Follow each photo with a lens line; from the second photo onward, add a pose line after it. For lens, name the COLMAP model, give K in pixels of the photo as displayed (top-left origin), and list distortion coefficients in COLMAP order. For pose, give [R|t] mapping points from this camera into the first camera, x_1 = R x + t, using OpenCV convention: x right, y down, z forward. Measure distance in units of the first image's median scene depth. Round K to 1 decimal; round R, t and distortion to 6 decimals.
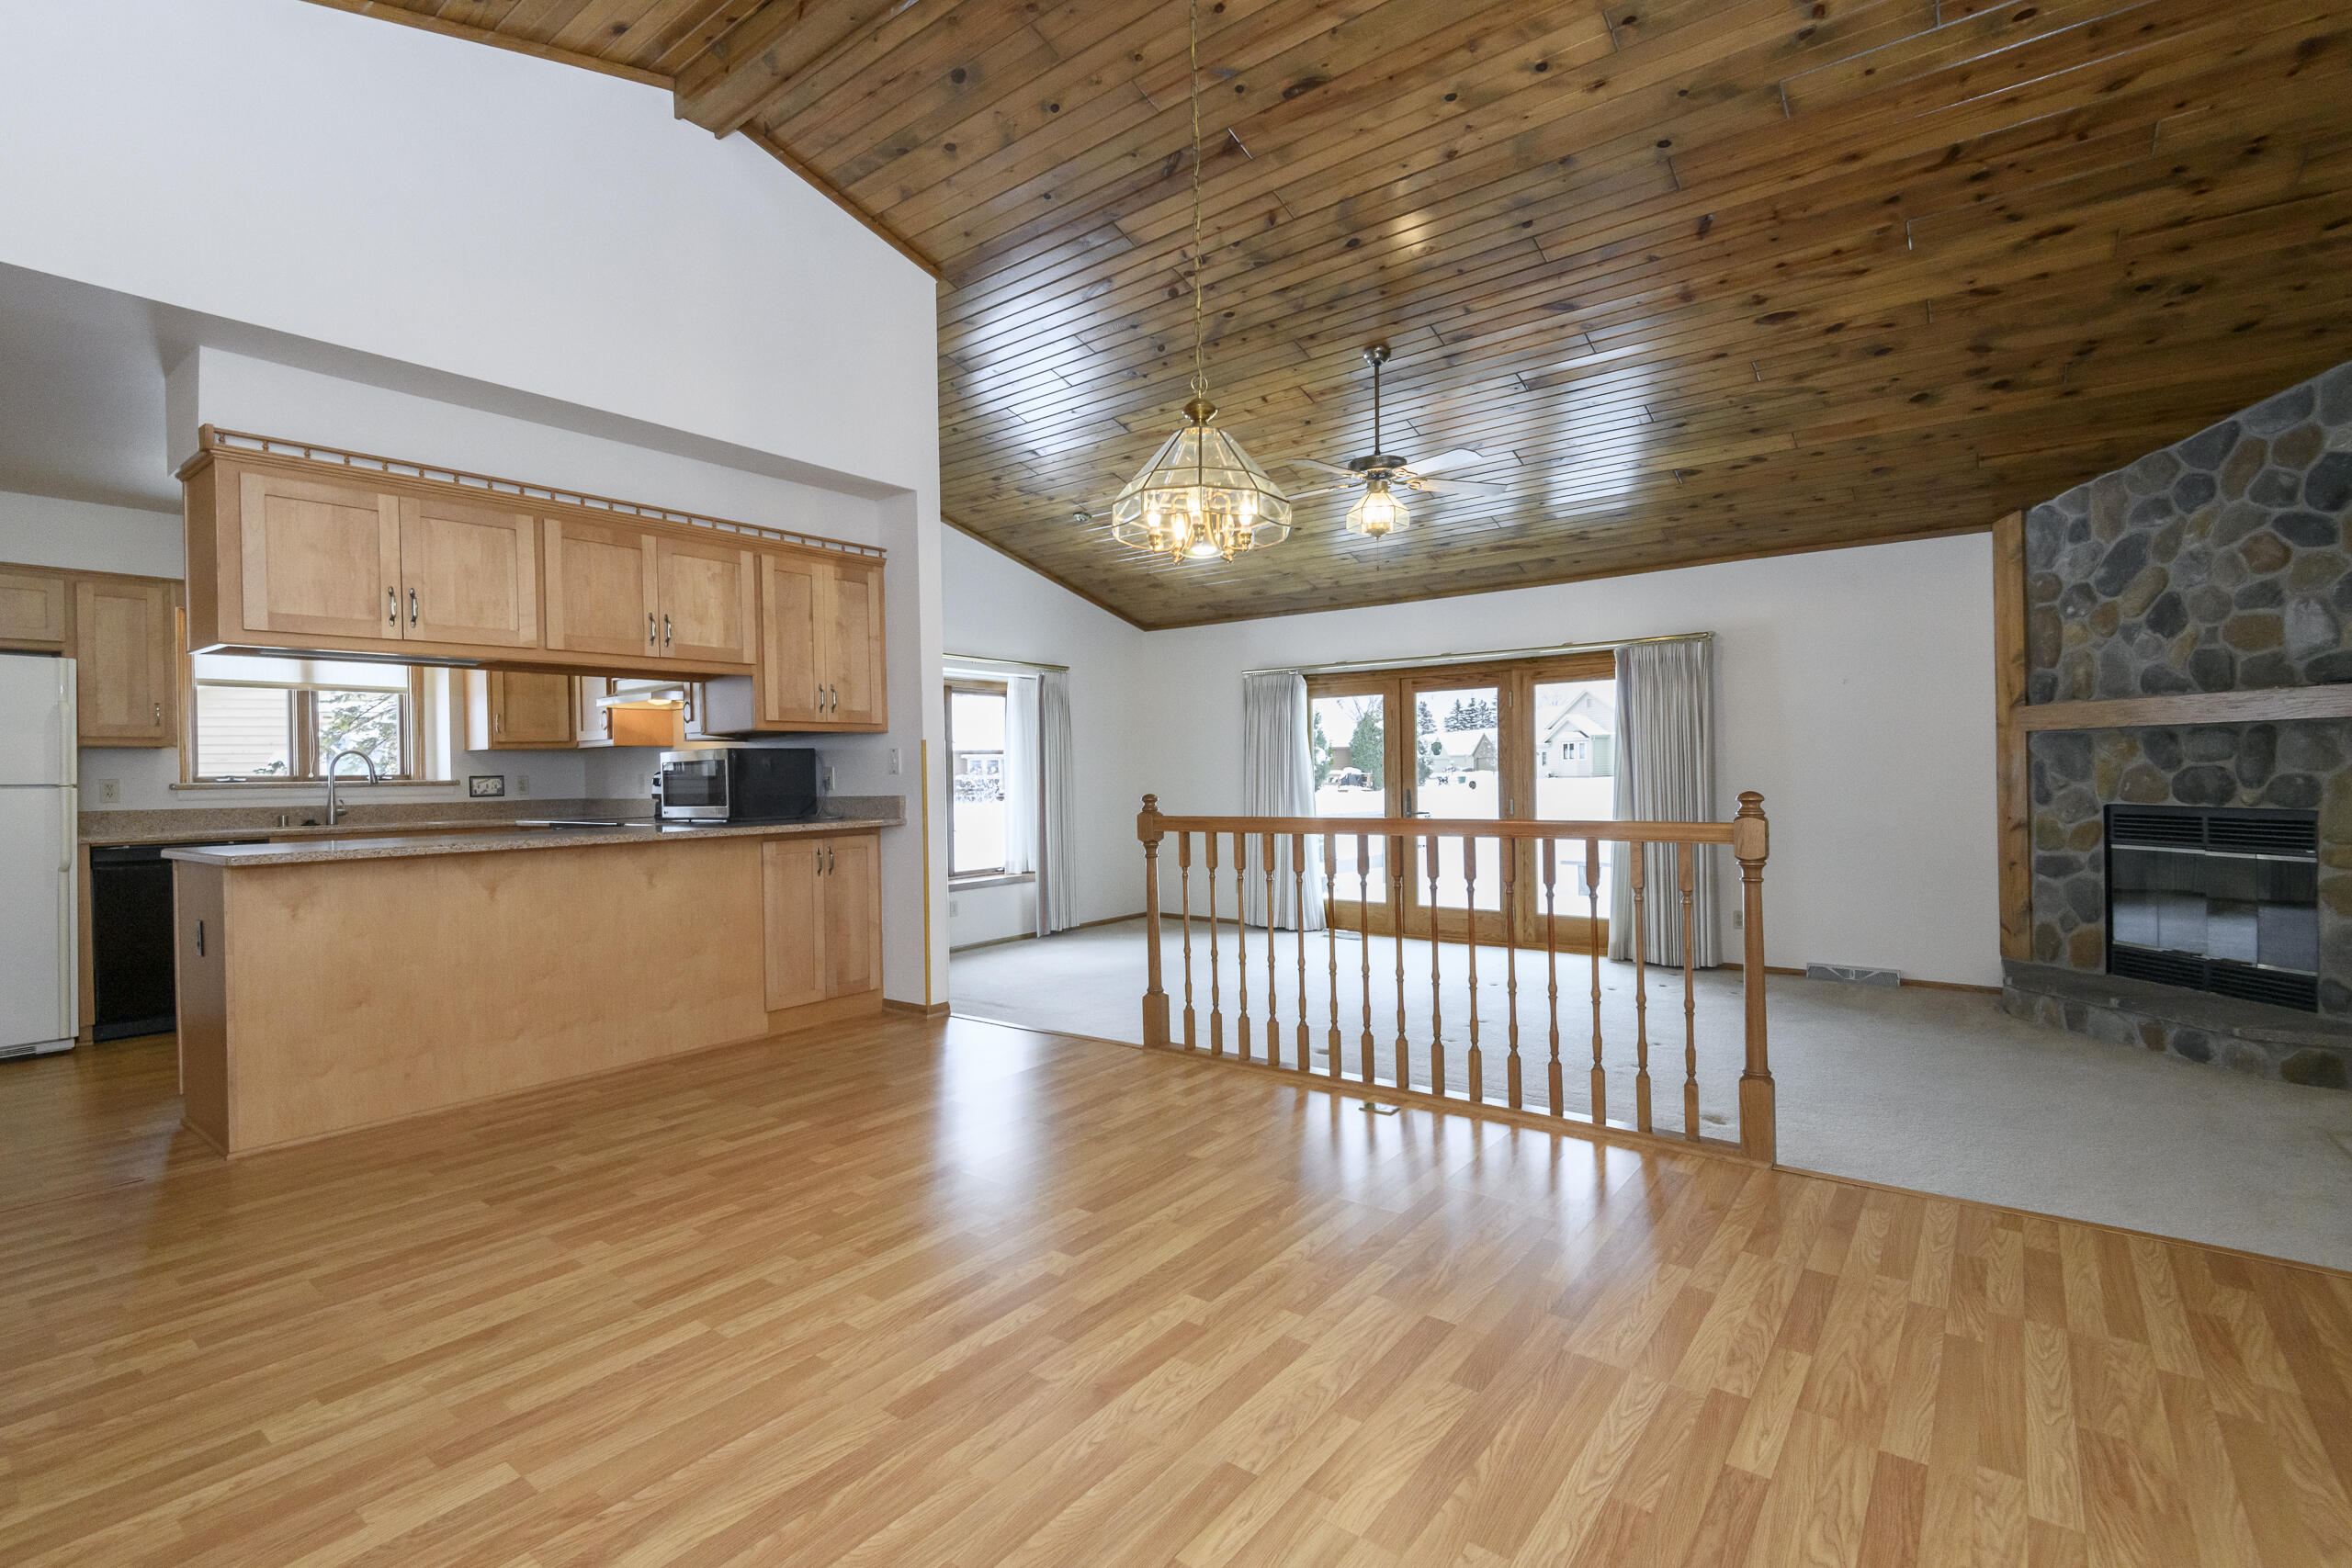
lens RADIAL K [[1087.4, 0, 1156.2], [0, 1087.4, 775.9], [0, 0, 1]] dist [0.001759, -0.000572]
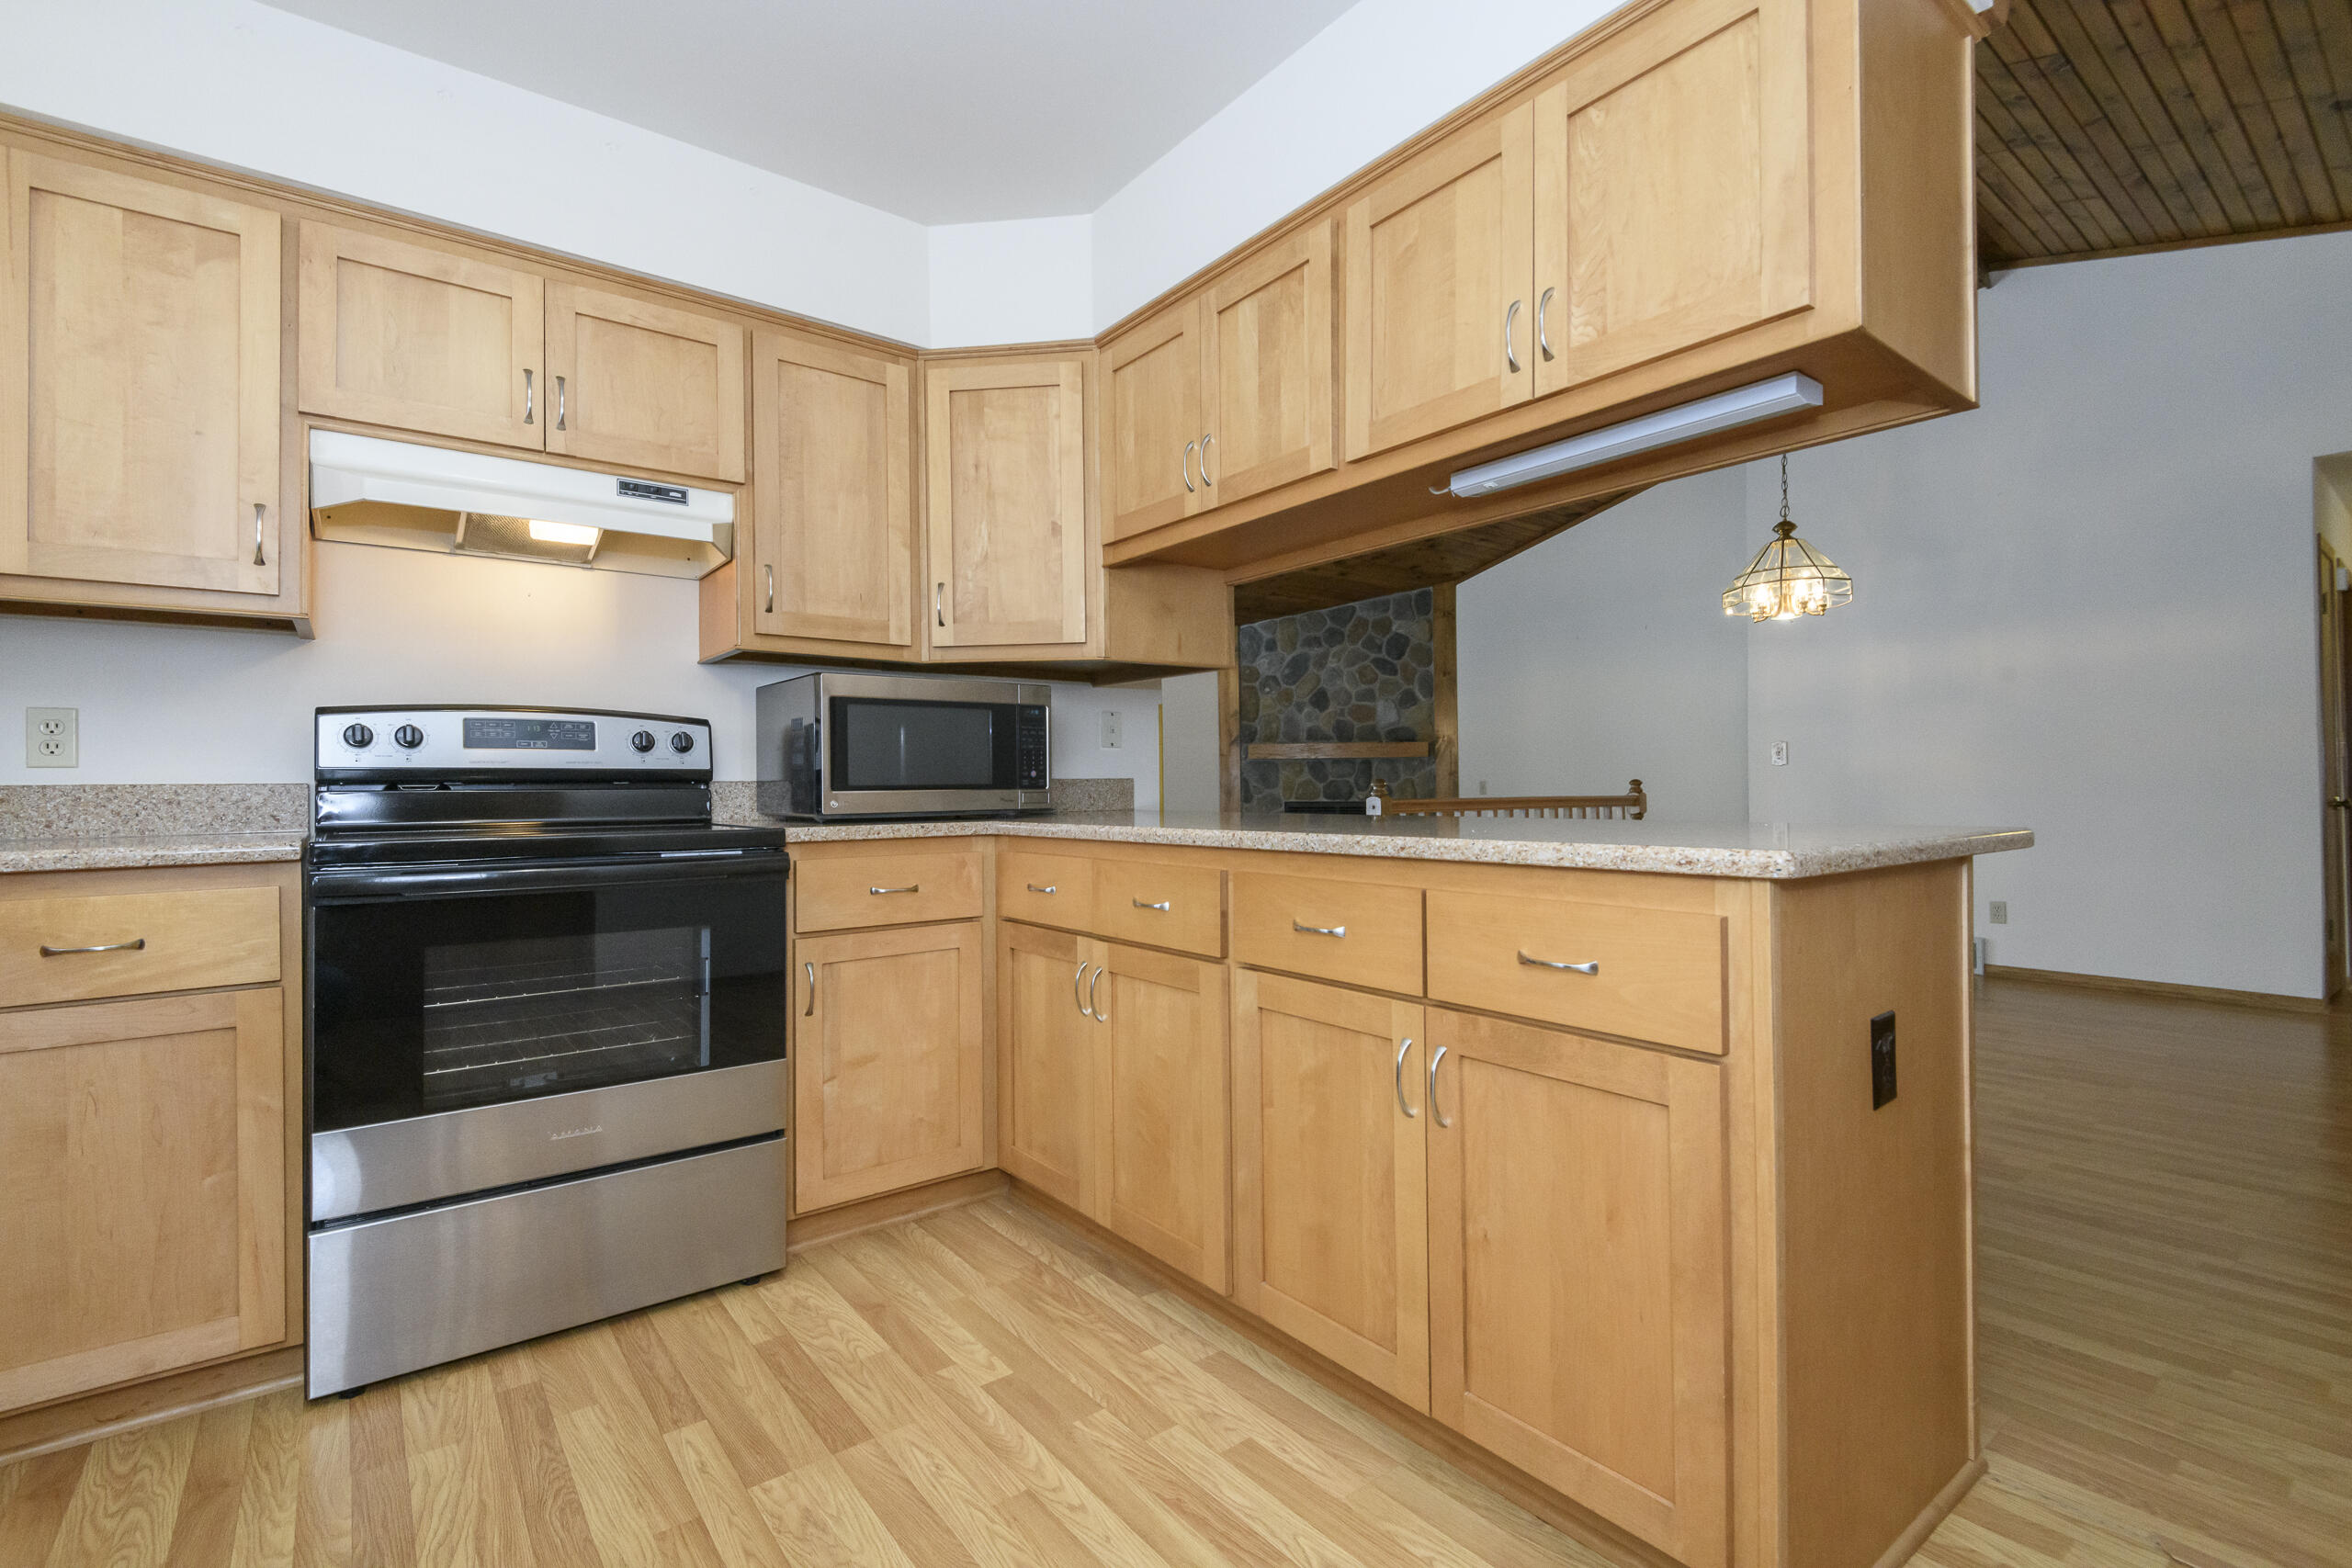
lens RADIAL K [[1068.2, 0, 1176.0], [0, 1068.2, 784.0], [0, 0, 1]] dist [-0.001044, -0.000276]
pose [[0.244795, 0.021653, 0.969333, -0.923915], [0.004321, 0.999716, -0.023423, 0.039970], [-0.969565, 0.009922, 0.244632, 0.809273]]
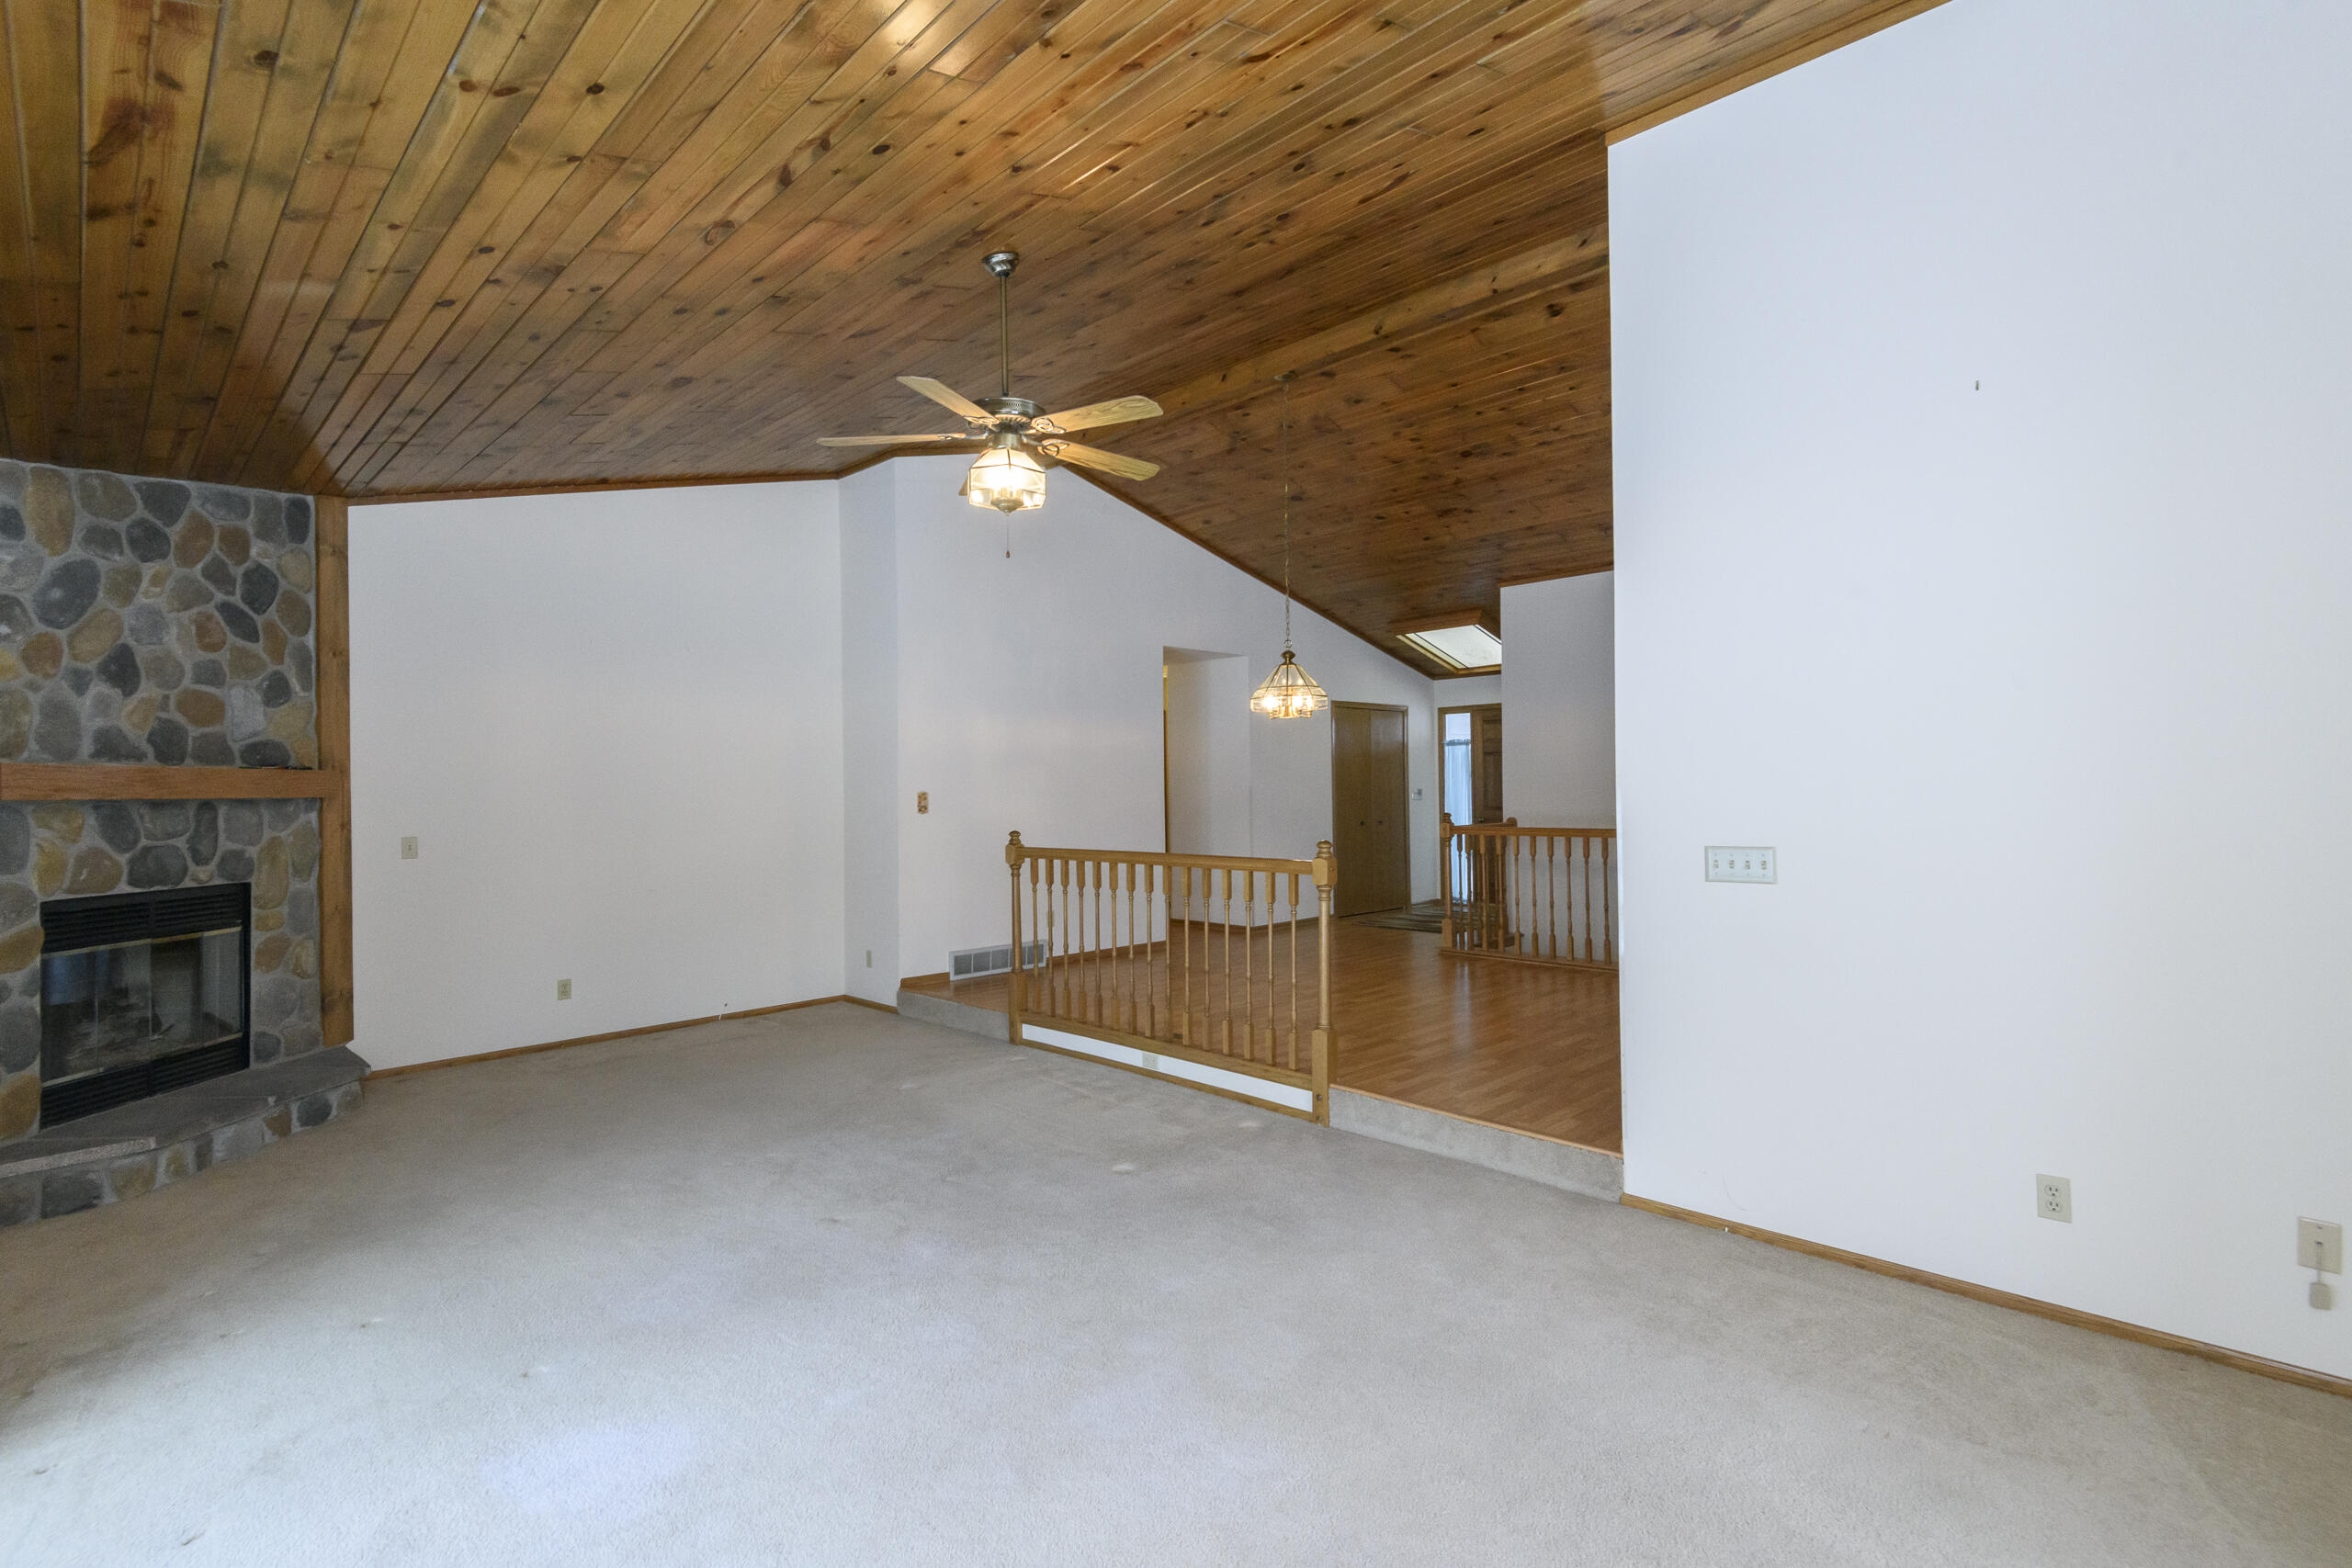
lens RADIAL K [[1087.4, 0, 1156.2], [0, 1087.4, 775.9], [0, 0, 1]] dist [0.001759, -0.000572]
pose [[-0.993413, 0.026396, 0.111509, 0.030463], [0.025415, 0.999625, -0.010211, -0.036034], [-0.111737, -0.007310, -0.993711, 1.793250]]
